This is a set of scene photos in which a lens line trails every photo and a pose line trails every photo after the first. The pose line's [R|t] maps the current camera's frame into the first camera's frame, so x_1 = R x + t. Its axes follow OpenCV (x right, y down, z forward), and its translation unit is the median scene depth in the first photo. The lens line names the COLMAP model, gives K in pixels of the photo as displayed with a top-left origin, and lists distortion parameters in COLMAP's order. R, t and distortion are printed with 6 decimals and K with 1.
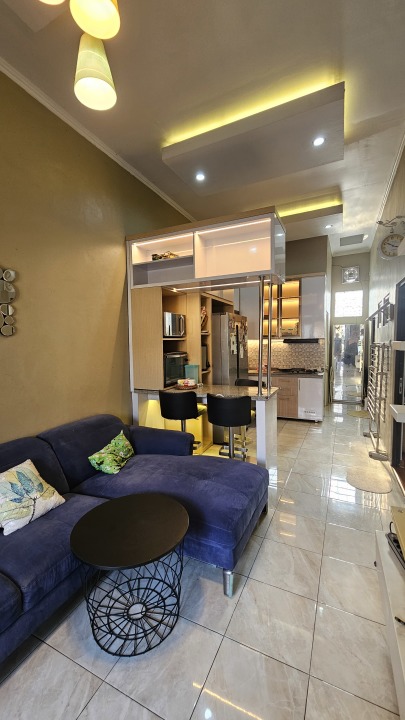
lens RADIAL K [[296.0, 0, 201.0], [0, 296.0, 362.3], [0, 0, 1]] dist [0.000056, 0.000294]
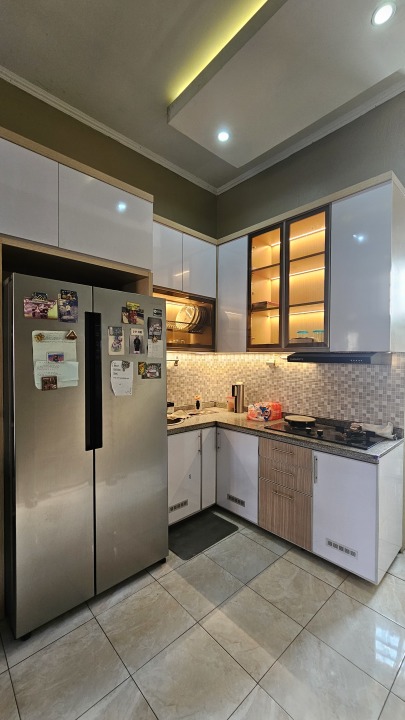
lens RADIAL K [[295.2, 0, 200.5], [0, 295.2, 362.2], [0, 0, 1]] dist [0.001206, 0.000059]
pose [[0.927306, 0.025009, -0.373467, 0.536347], [-0.045641, 0.997875, -0.046503, -0.064847], [0.371511, 0.060168, 0.926477, 0.912864]]
